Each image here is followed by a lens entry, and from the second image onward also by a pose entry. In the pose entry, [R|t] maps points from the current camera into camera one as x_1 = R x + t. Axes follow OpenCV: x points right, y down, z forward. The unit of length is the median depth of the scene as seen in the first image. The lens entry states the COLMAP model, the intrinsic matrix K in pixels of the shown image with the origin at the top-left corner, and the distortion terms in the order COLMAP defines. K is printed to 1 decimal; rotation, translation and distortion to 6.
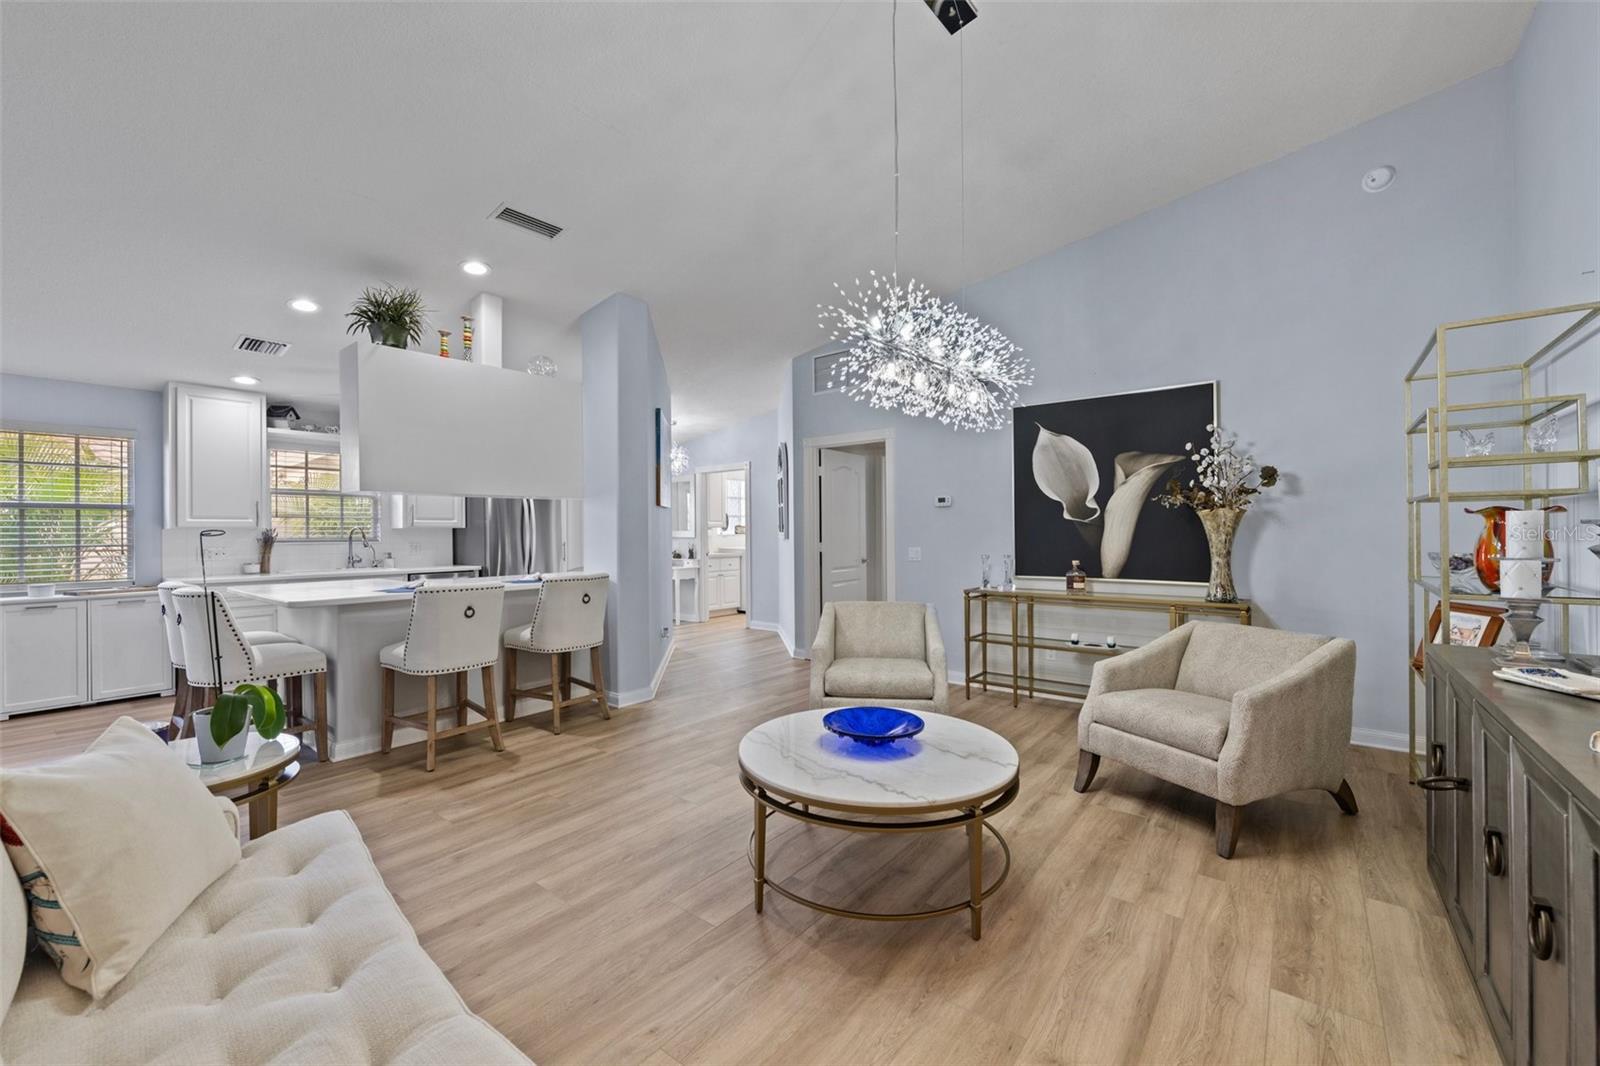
lens RADIAL K [[637.2, 0, 795.5], [0, 637.2, 525.6], [0, 0, 1]] dist [-0.000800, -0.000422]
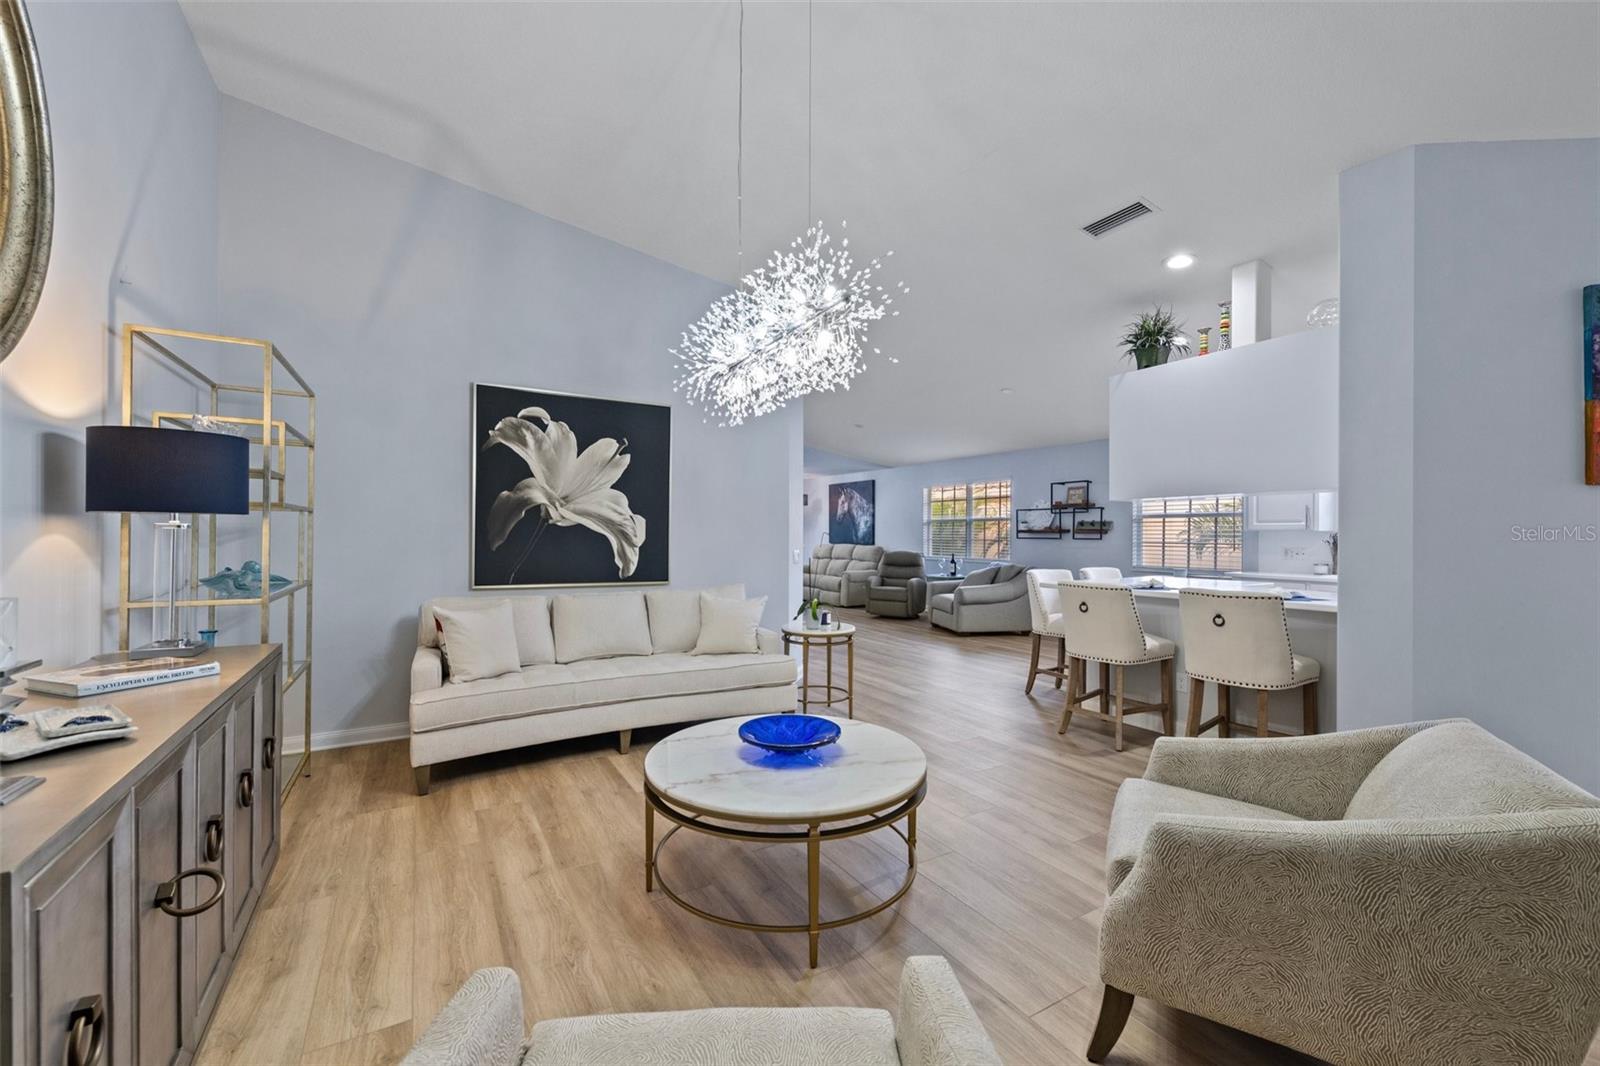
lens RADIAL K [[645.5, 0, 800.0], [0, 645.5, 533.0], [0, 0, 1]] dist [-0.000779, -0.000209]
pose [[-0.354782, 0.004556, -0.934938, 0.554397], [0.006011, 0.999979, 0.002592, 0.000358], [0.934930, -0.004700, -0.354801, 0.727091]]
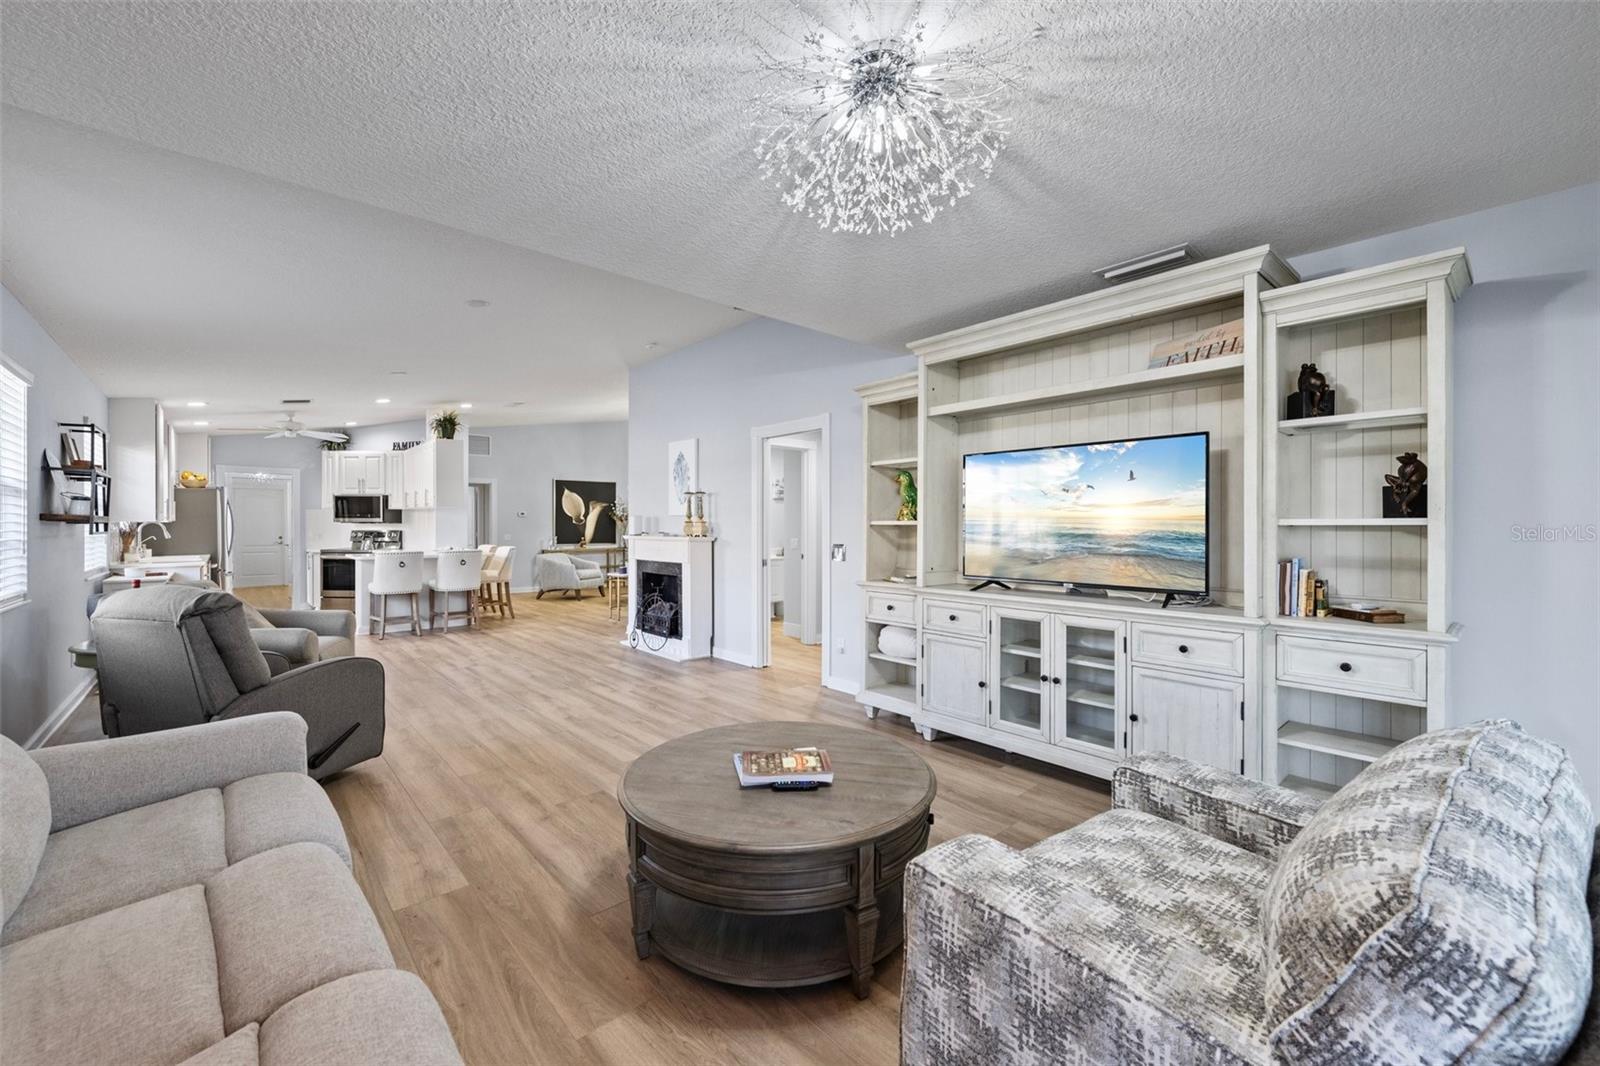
lens RADIAL K [[637.2, 0, 795.5], [0, 637.2, 525.6], [0, 0, 1]] dist [-0.000800, -0.000422]
pose [[0.165708, 0.008875, 0.986135, -2.187607], [-0.009273, 0.999929, -0.007441, 0.012748], [-0.986131, -0.007911, 0.165779, -0.412724]]
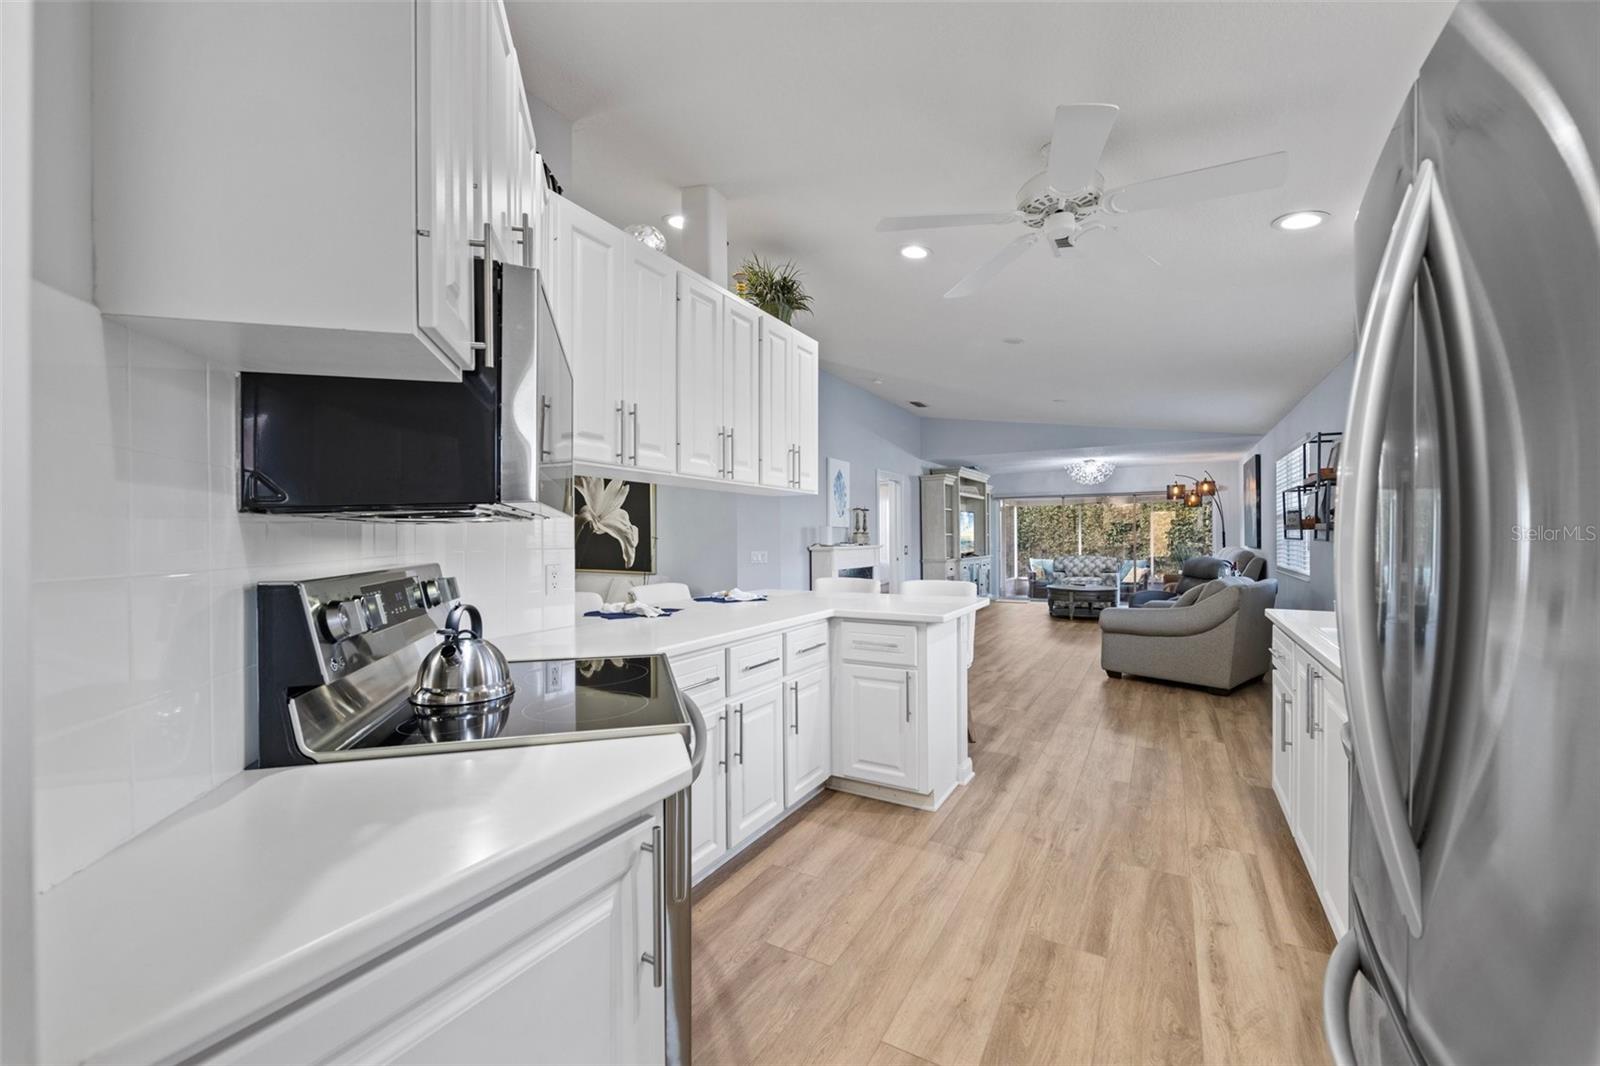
lens RADIAL K [[635.5, 0, 800.0], [0, 635.5, 533.0], [0, 0, 1]] dist [-0.000641, -0.000134]
pose [[-0.987981, 0.013936, -0.153945, -0.469082], [0.015934, 0.999804, -0.011751, 0.013793], [0.153751, -0.014063, -0.988010, 1.645780]]
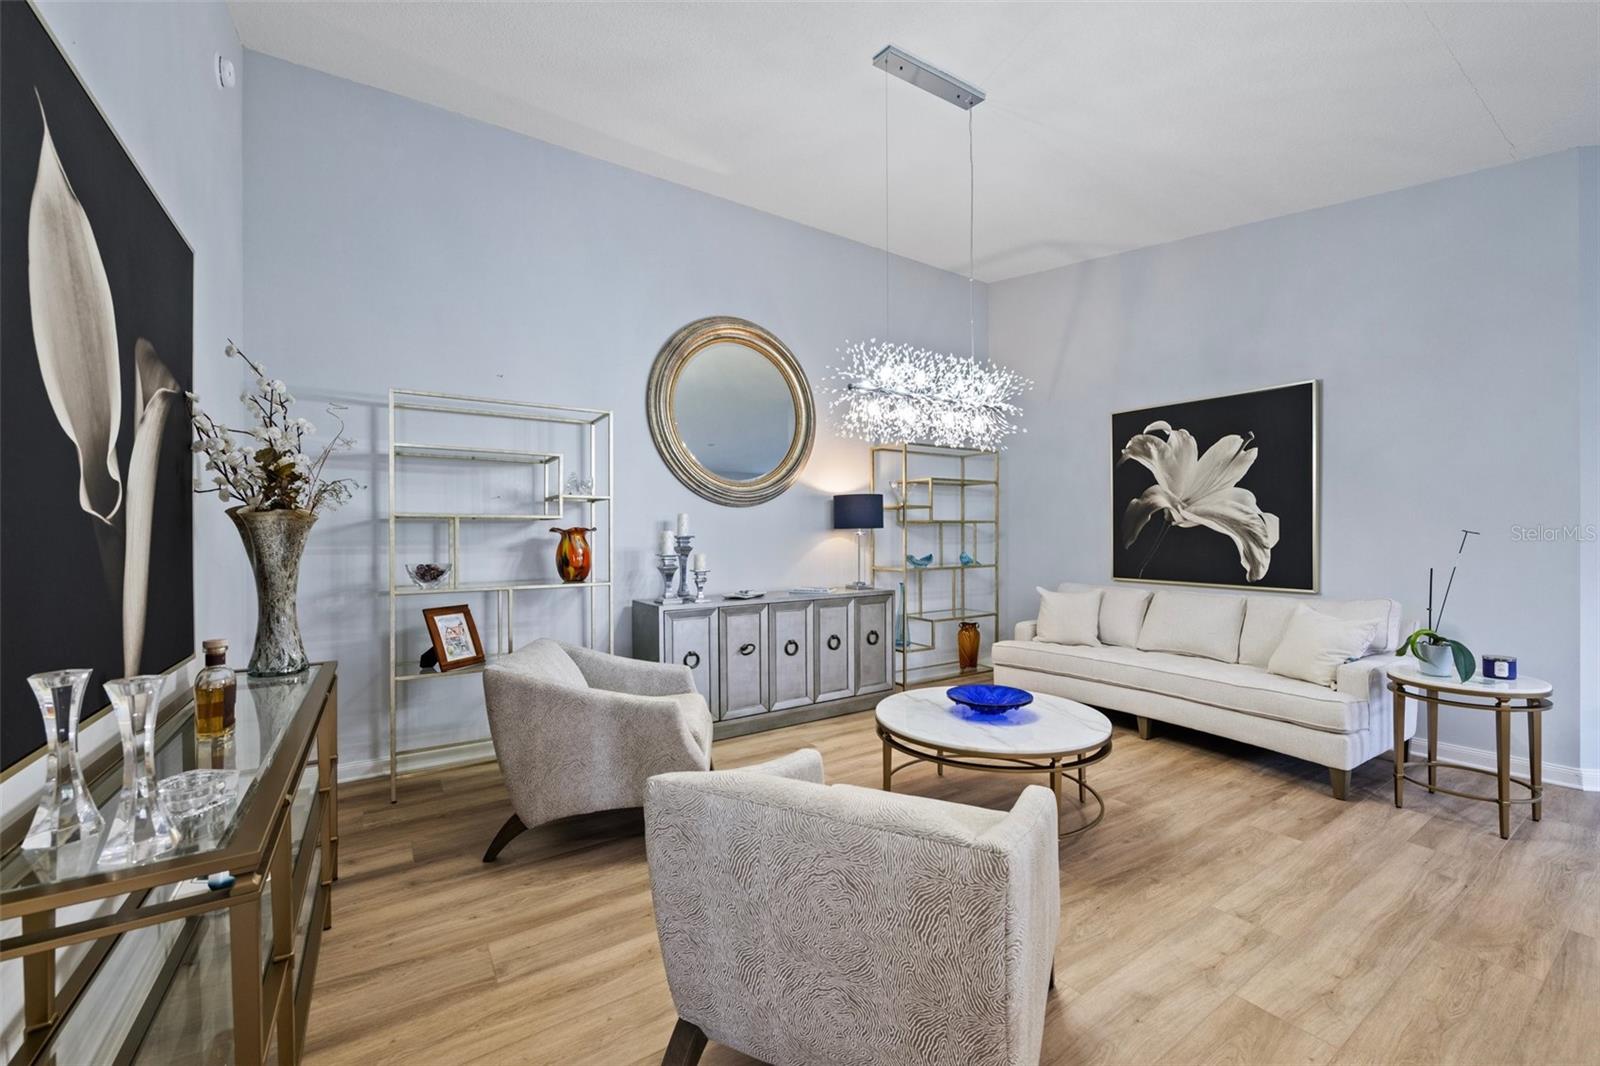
lens RADIAL K [[638.3, 0, 800.8], [0, 638.3, 539.5], [0, 0, 1]] dist [-0.001130, -0.000352]
pose [[-0.952791, 0.011821, 0.303397, 0.048798], [0.011335, 0.999930, -0.003363, 0.006115], [-0.303415, 0.000235, -0.952858, 1.200802]]
